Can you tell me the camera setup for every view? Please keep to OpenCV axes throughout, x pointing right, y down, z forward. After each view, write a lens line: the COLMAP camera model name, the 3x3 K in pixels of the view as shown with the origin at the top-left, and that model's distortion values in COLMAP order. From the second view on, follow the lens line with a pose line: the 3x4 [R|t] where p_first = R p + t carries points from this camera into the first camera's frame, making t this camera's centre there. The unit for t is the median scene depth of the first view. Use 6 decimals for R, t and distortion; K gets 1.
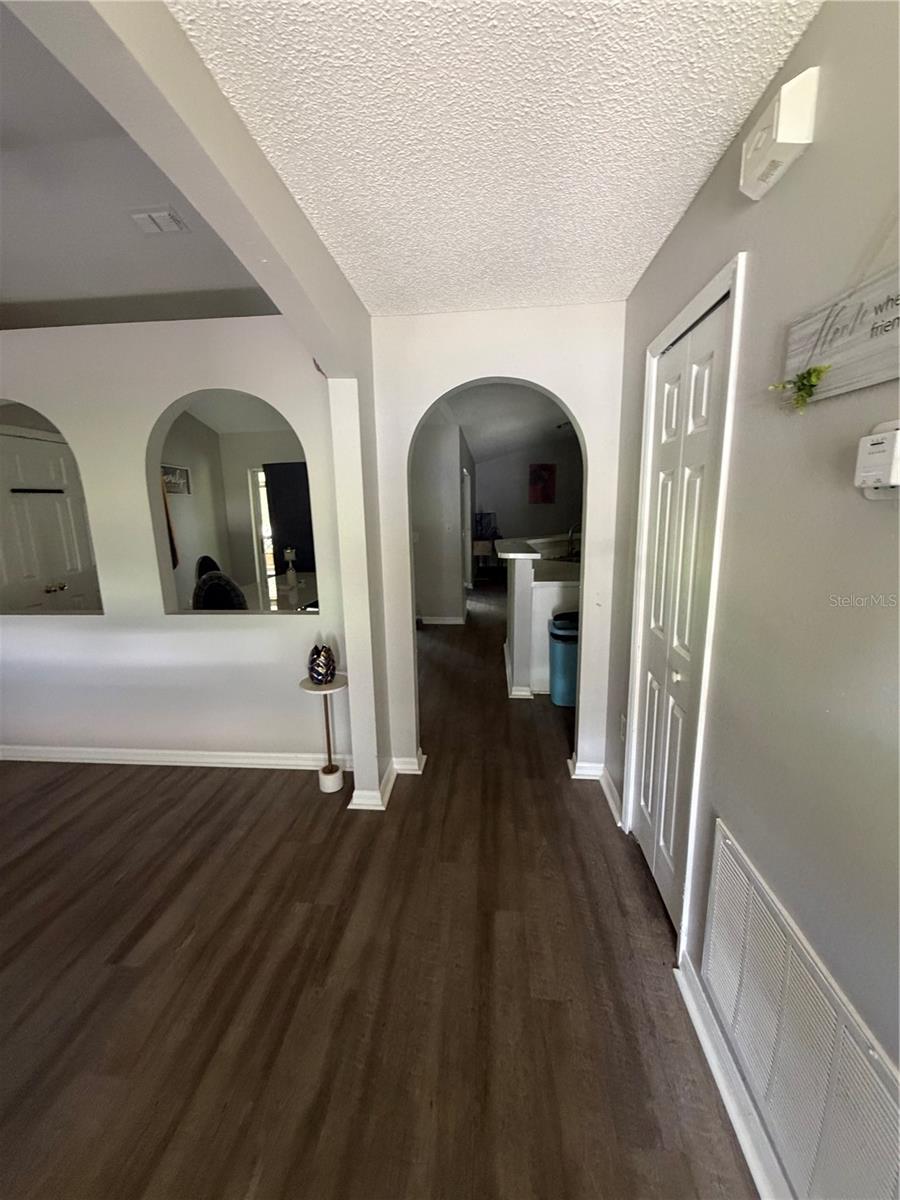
lens RADIAL K [[483.4, 0, 450.0], [0, 483.4, 600.0], [0, 0, 1]] dist [0.008077, -0.000323]
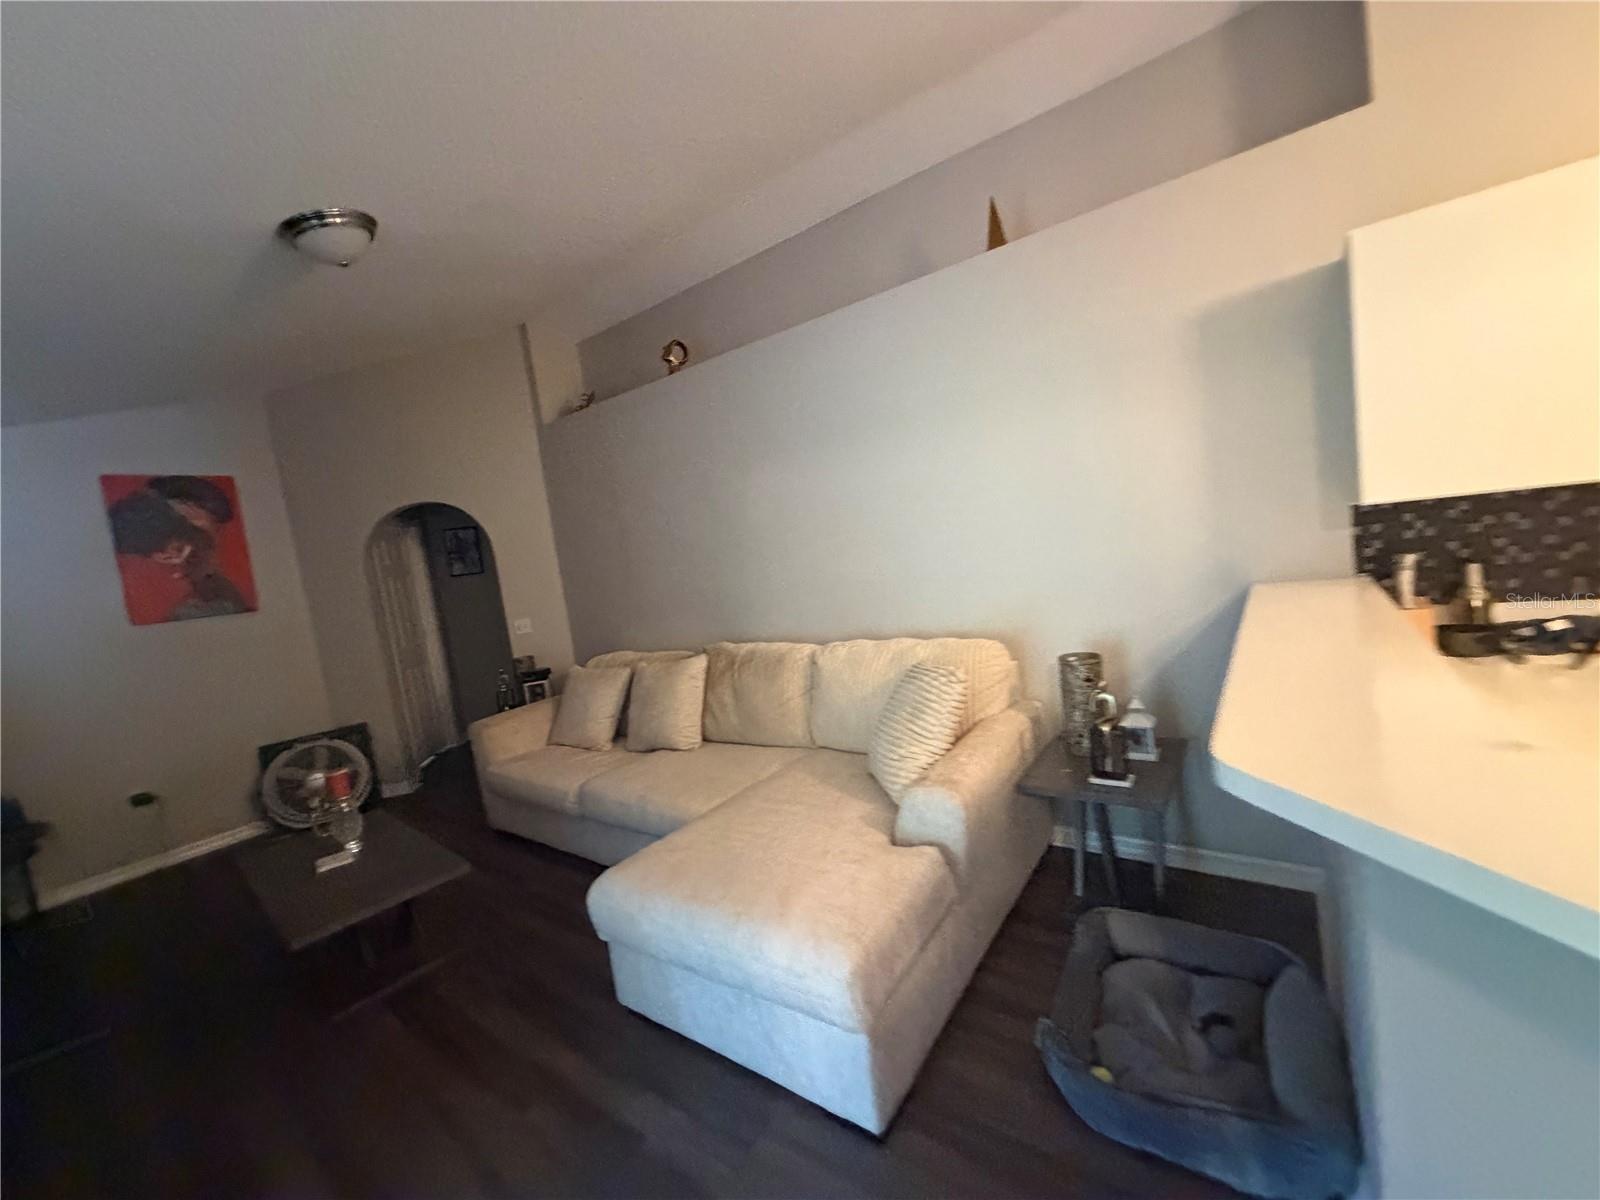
lens RADIAL K [[644.6, 0, 800.0], [0, 644.6, 600.0], [0, 0, 1]] dist [0.008077, -0.000323]
pose [[0.517787, -0.126643, 0.846084, 0.211511], [0.282827, 0.958715, -0.029583, -0.378295], [-0.807406, 0.254613, 0.532228, 1.919599]]
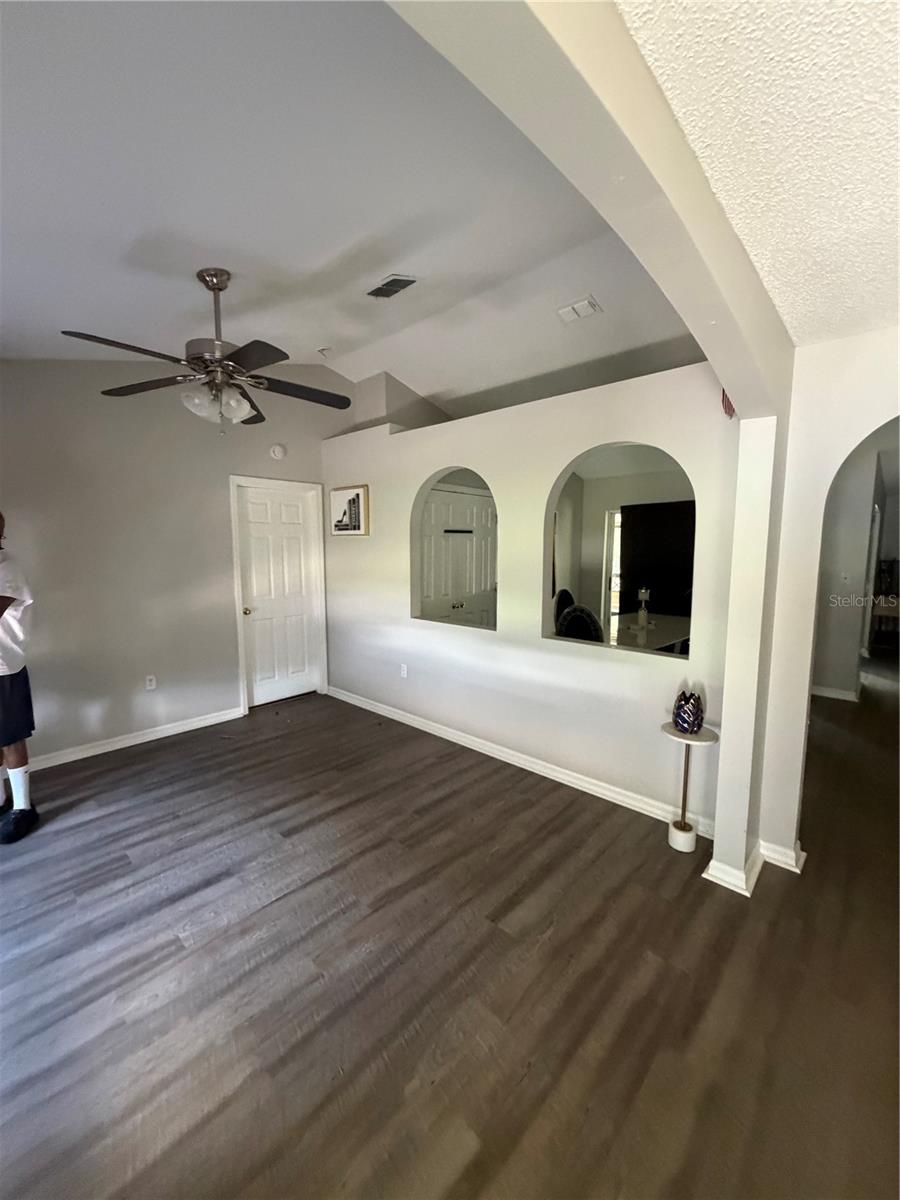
lens RADIAL K [[483.4, 0, 450.0], [0, 483.4, 600.0], [0, 0, 1]] dist [0.008077, -0.000323]
pose [[0.789116, 0.089470, -0.607694, -0.074178], [-0.137195, 0.990014, -0.032395, 0.009156], [0.598727, 0.108936, 0.793511, -0.066222]]
